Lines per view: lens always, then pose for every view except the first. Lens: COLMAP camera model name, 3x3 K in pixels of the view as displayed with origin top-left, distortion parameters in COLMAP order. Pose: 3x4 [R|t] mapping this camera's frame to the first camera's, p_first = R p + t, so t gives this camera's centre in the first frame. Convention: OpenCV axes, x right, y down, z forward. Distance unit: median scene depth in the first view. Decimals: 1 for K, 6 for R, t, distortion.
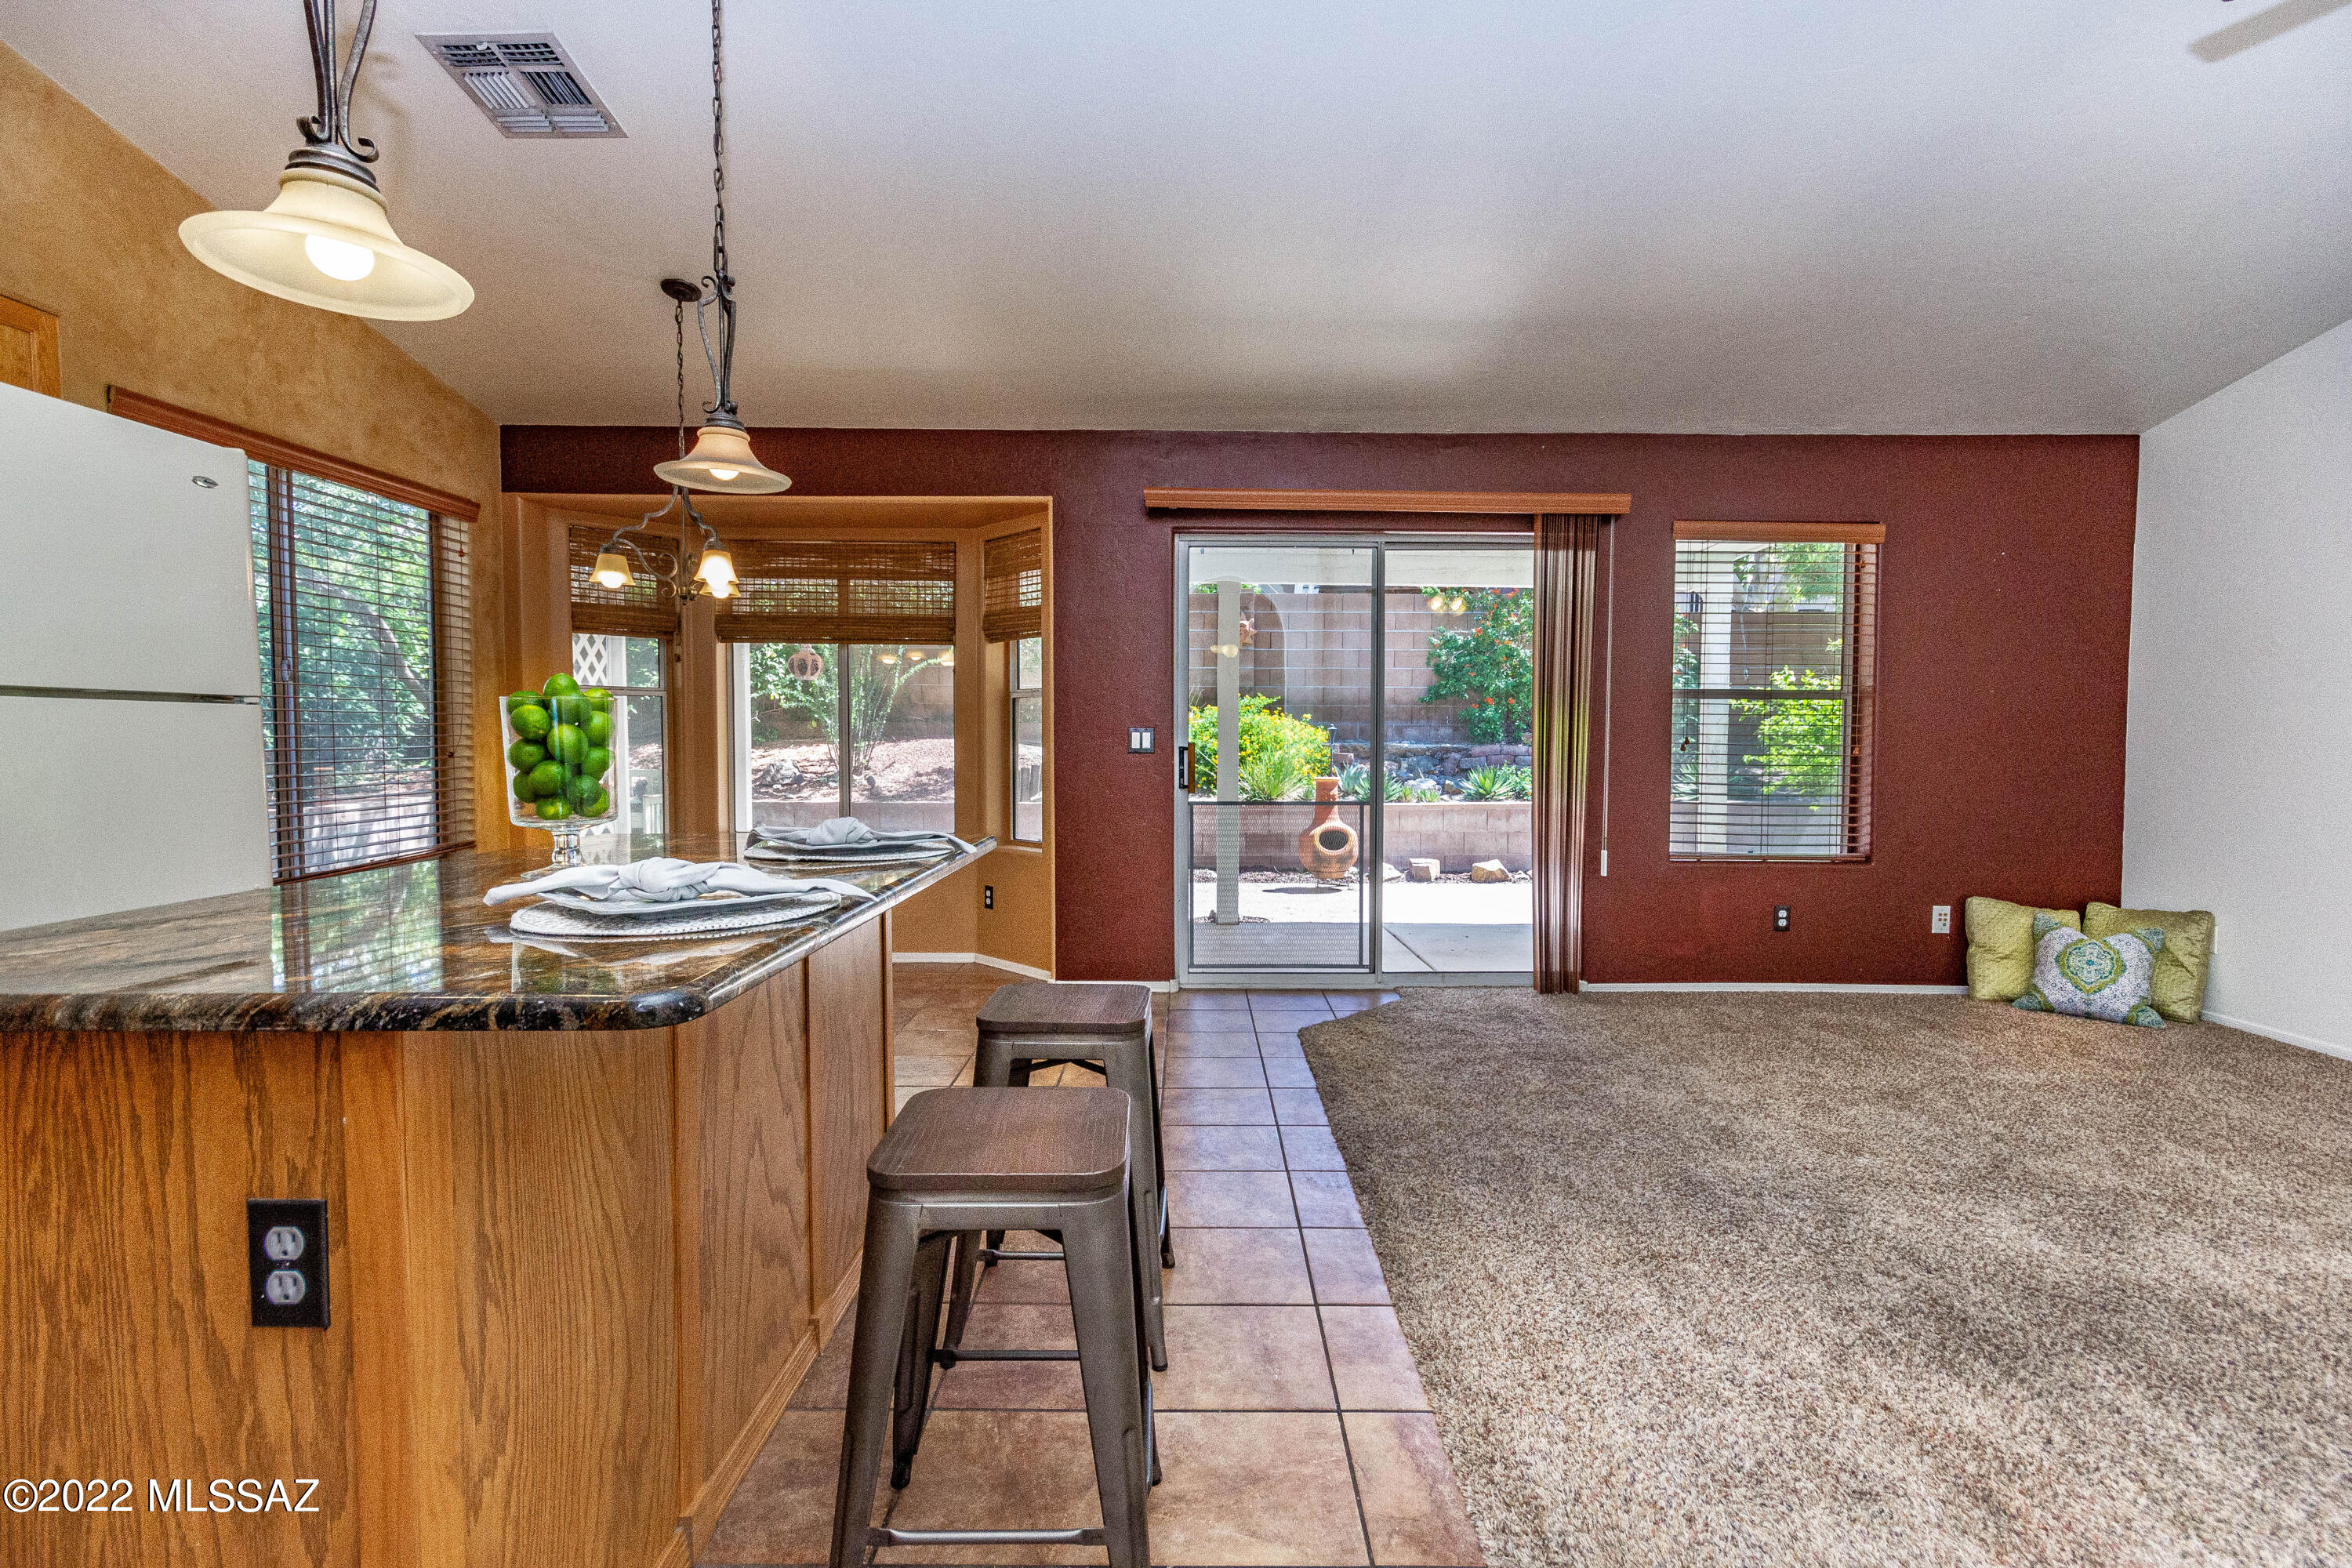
lens RADIAL K [[1101.1, 0, 1181.4], [0, 1101.1, 782.8], [0, 0, 1]] dist [0.004406, -0.000701]
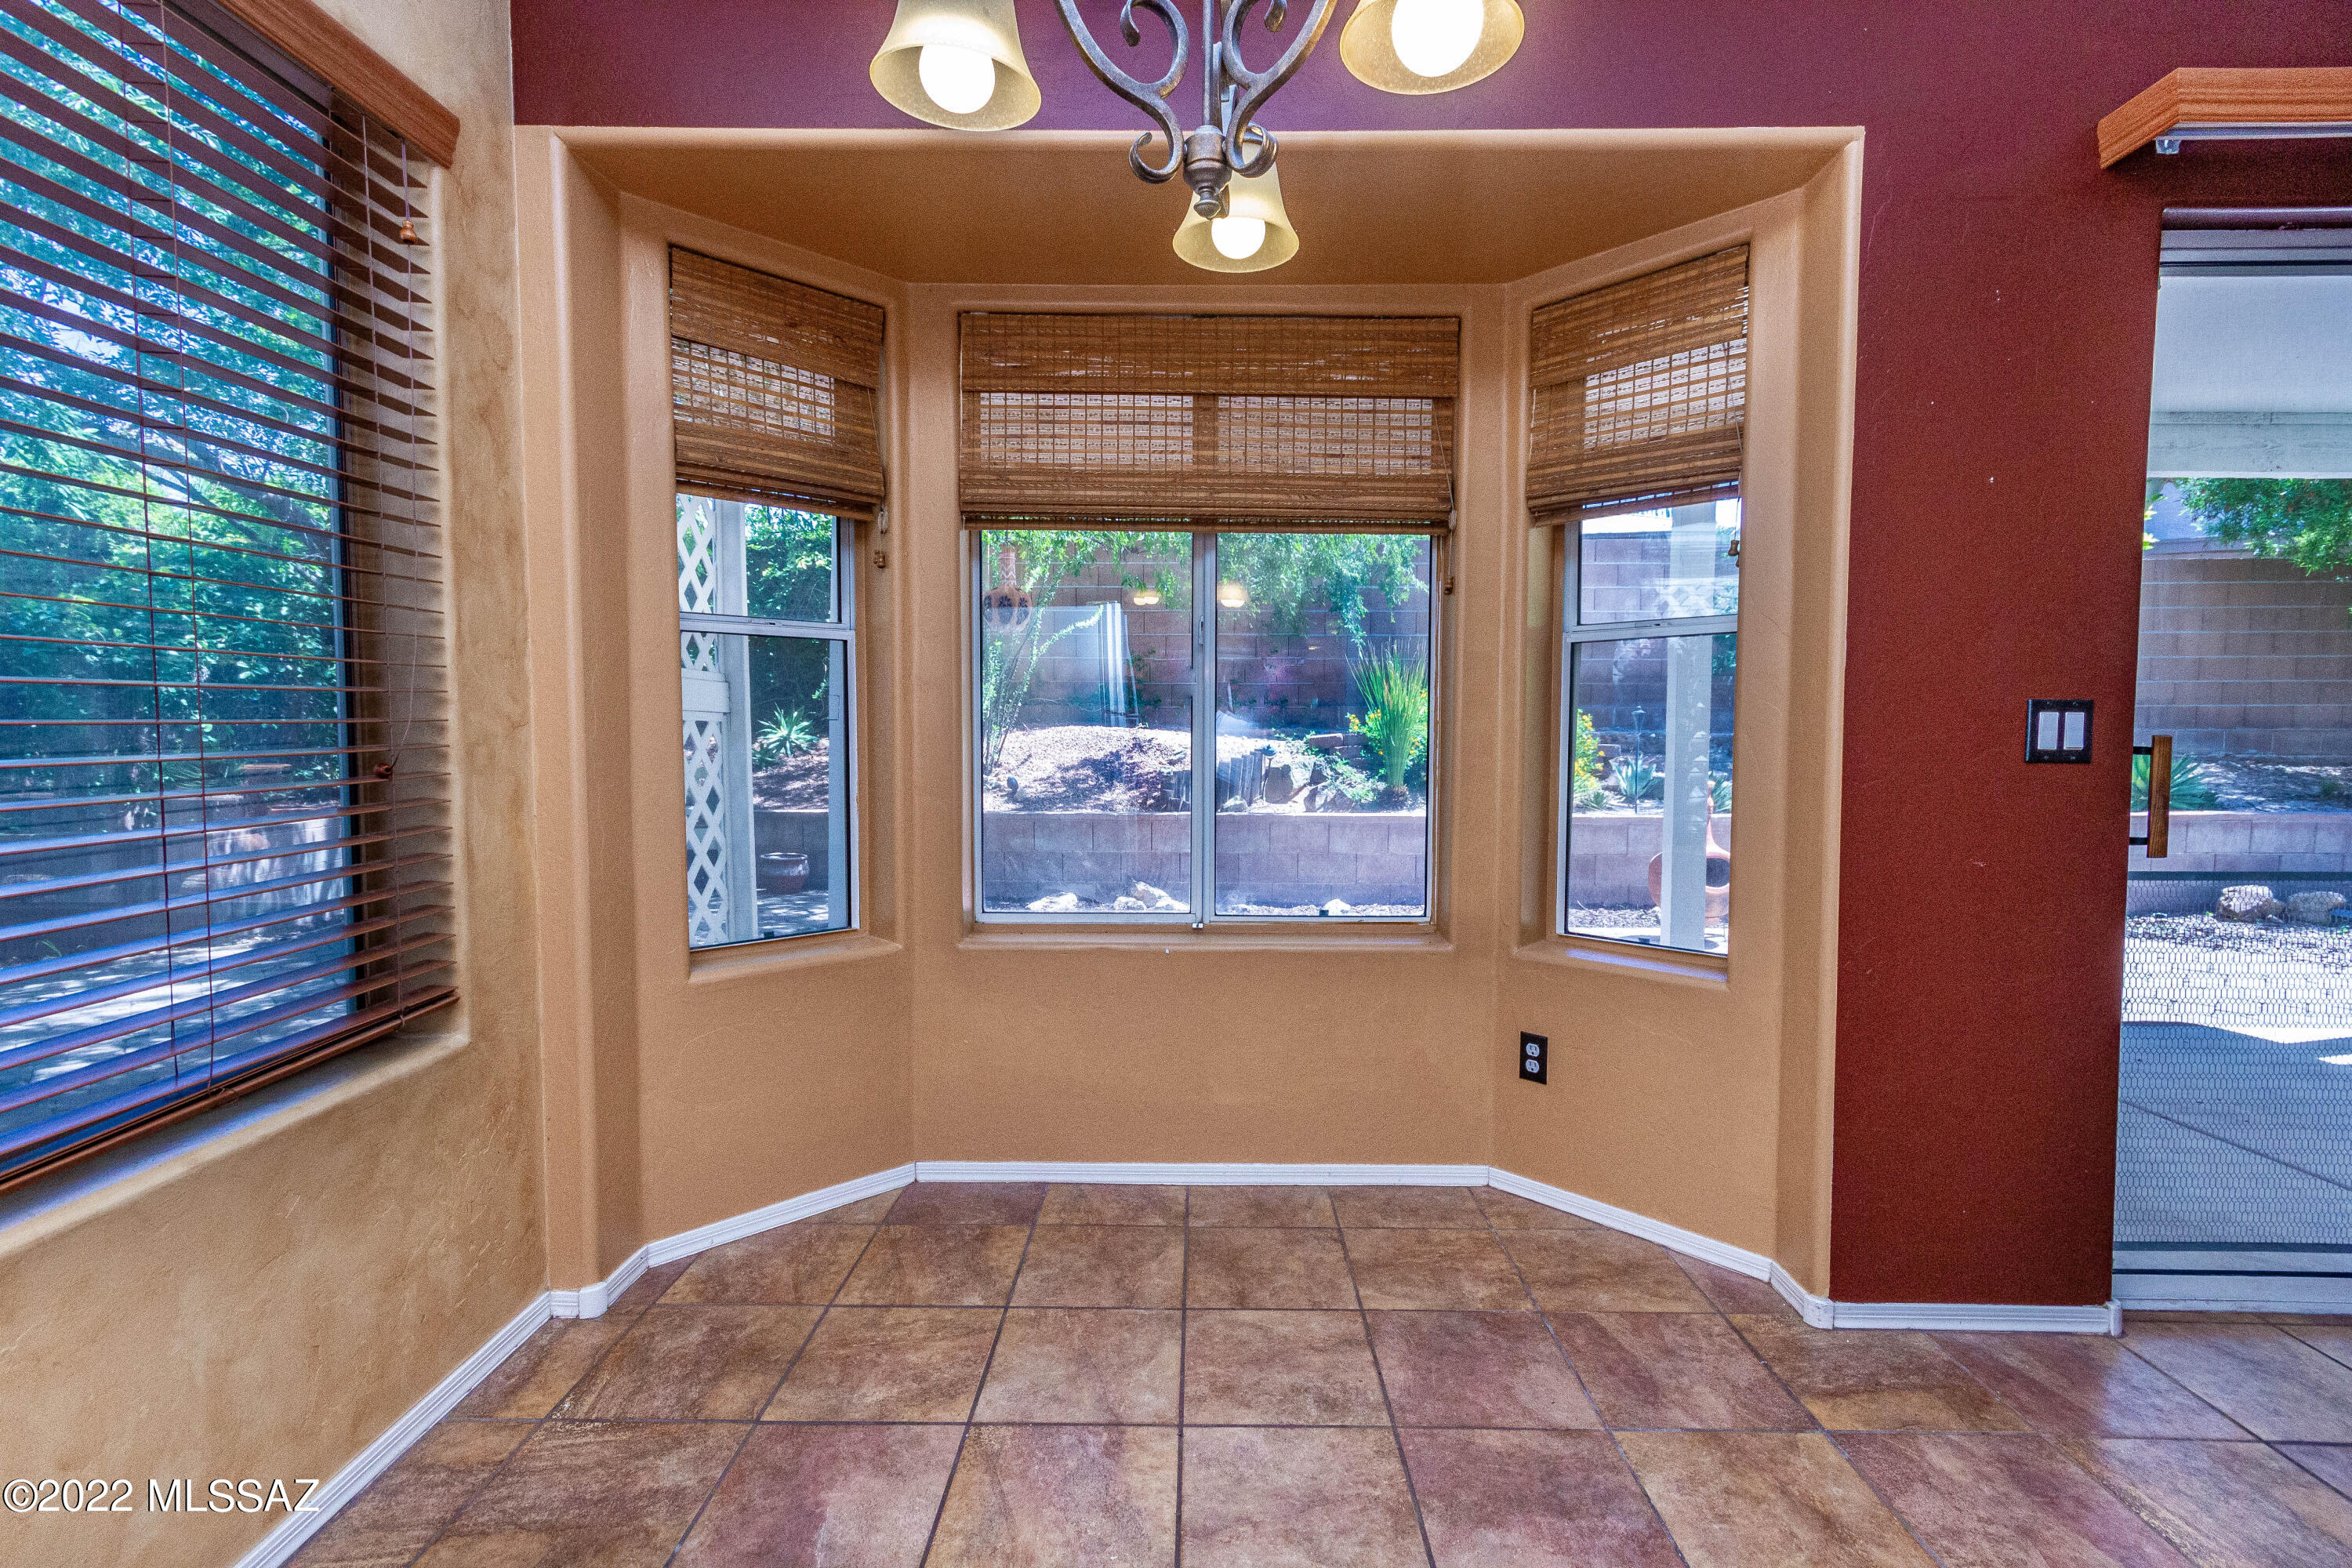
lens RADIAL K [[1079.2, 0, 1176.0], [0, 1079.2, 784.0], [0, 0, 1]] dist [0.001880, -0.000039]
pose [[0.999776, 0.000714, -0.021145, -0.184746], [-0.000423, 0.999905, 0.013797, -0.012486], [0.021153, -0.013785, 0.999681, 0.305418]]
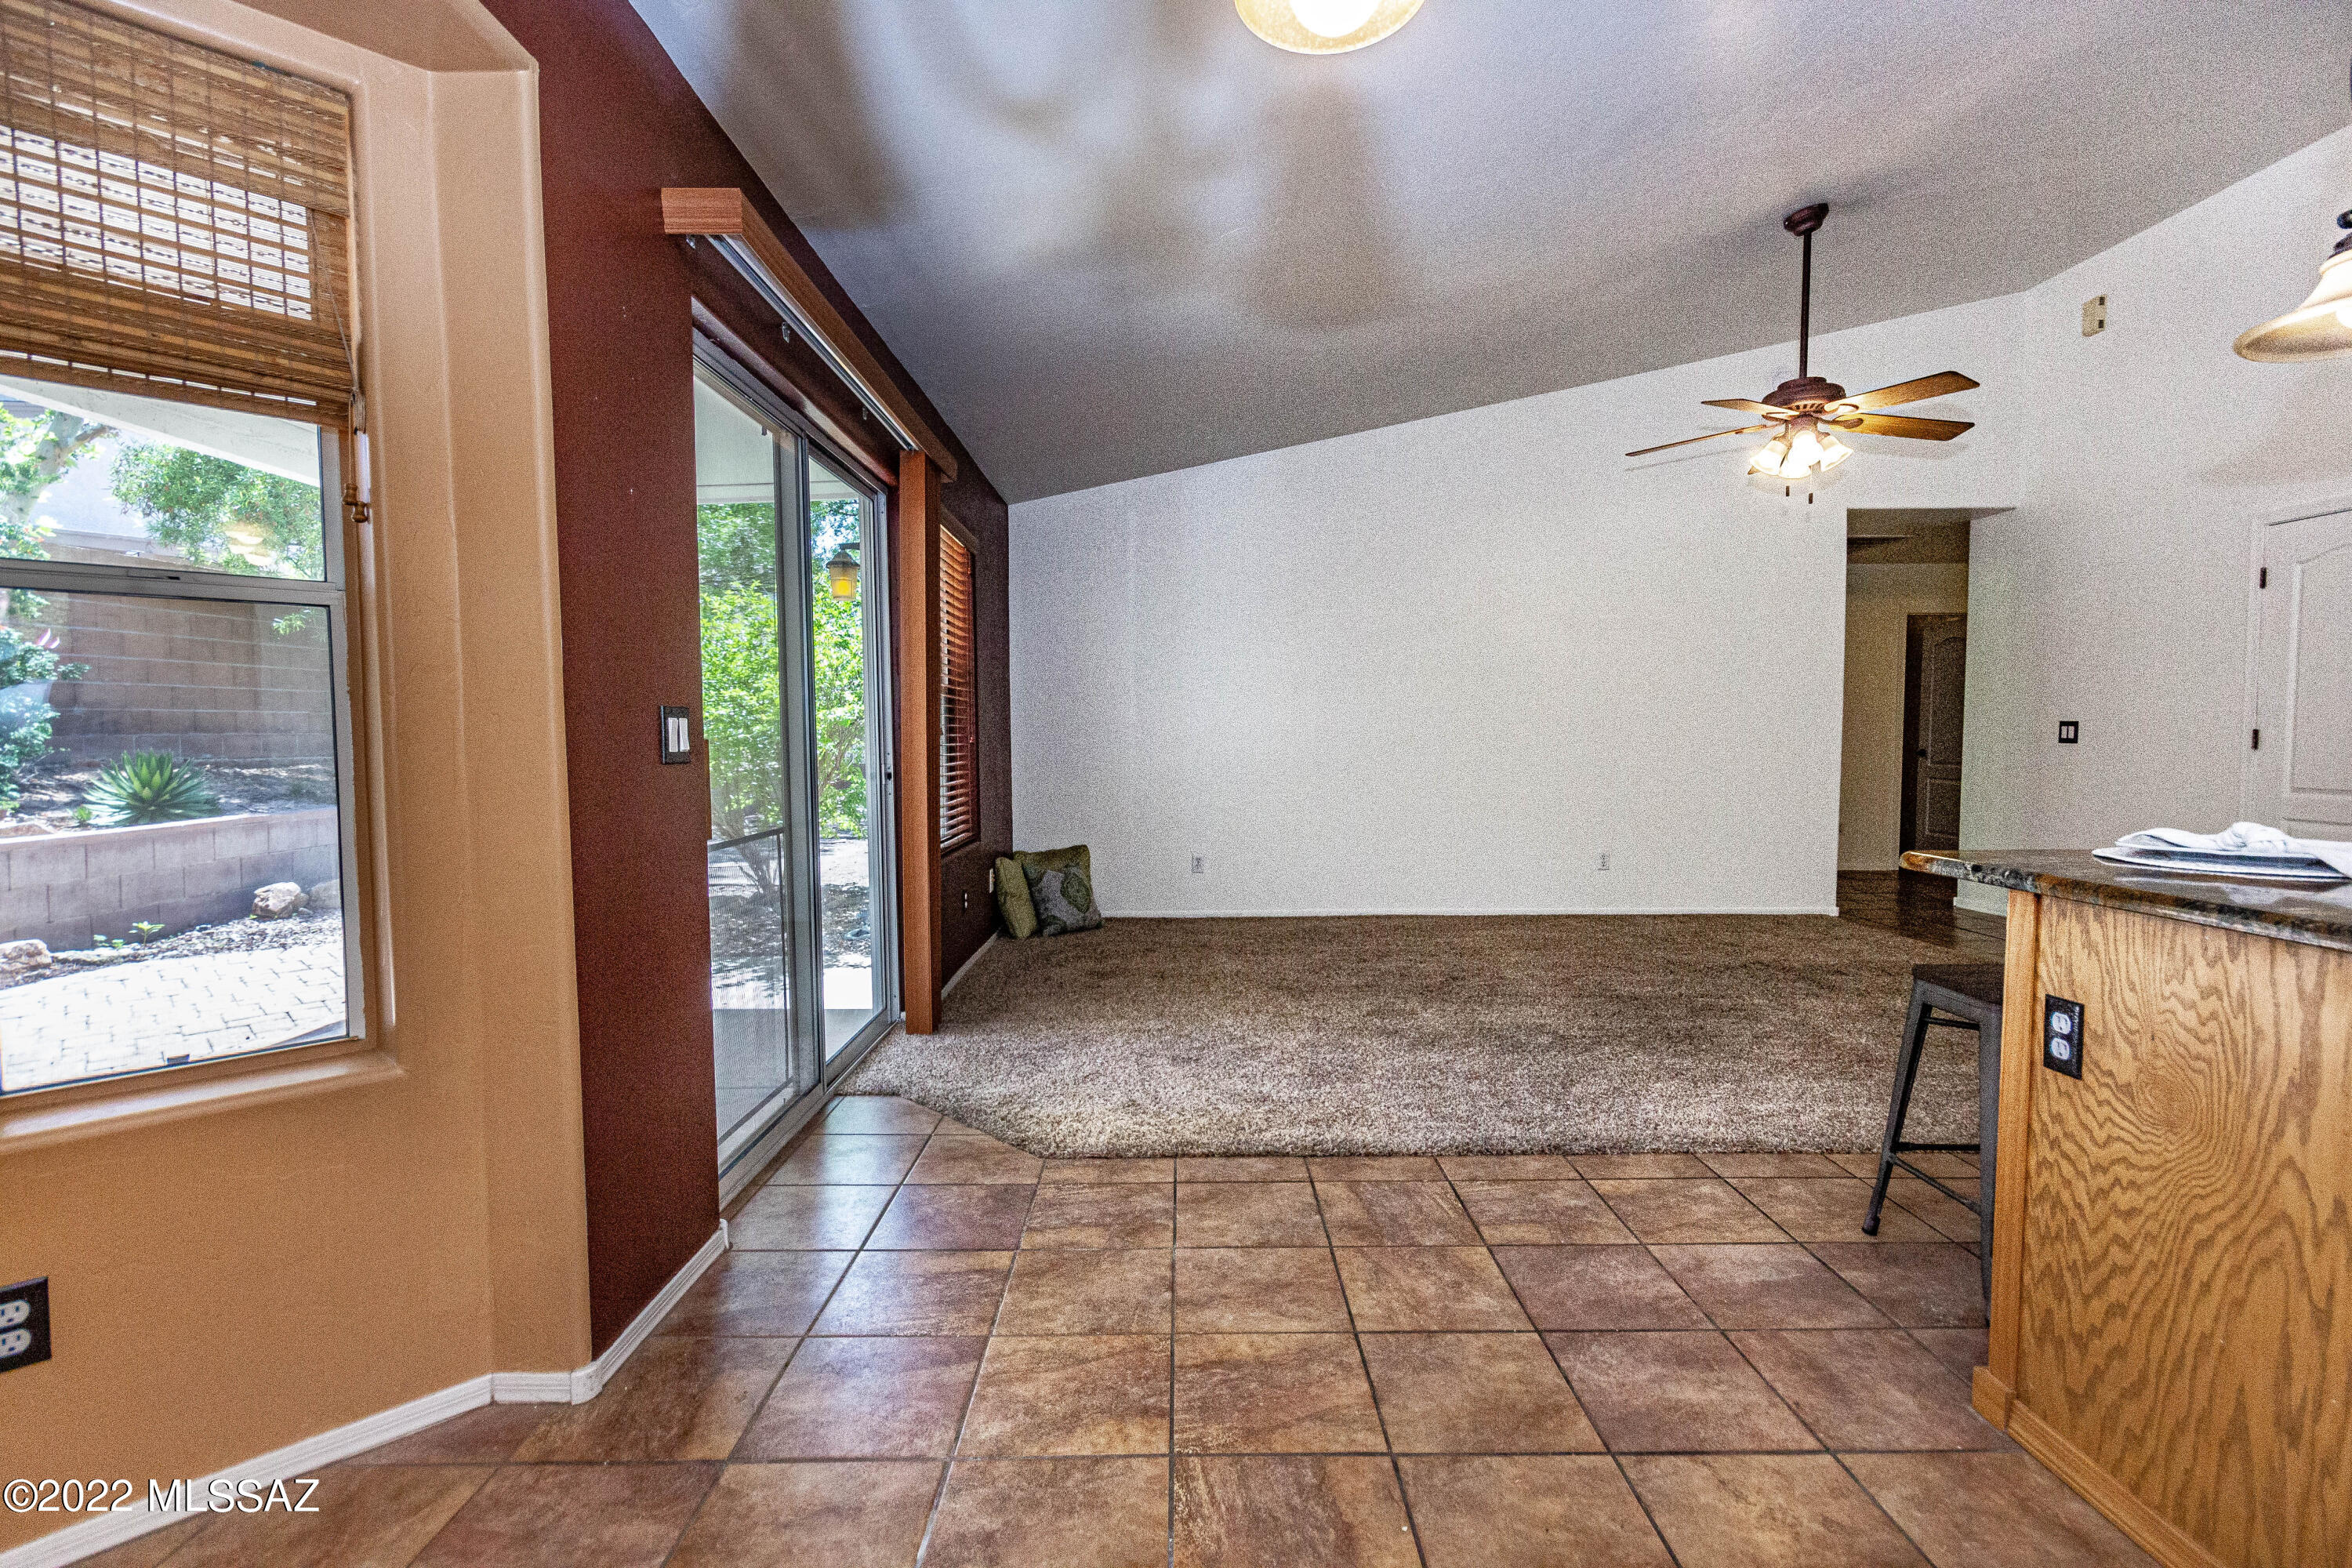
lens RADIAL K [[1101.1, 0, 1181.4], [0, 1101.1, 782.8], [0, 0, 1]] dist [0.004406, -0.000701]
pose [[-0.010678, -0.048291, 0.998776, -0.259158], [0.041079, 0.997969, 0.048691, -0.016941], [-0.999099, 0.041549, -0.008673, 0.420183]]
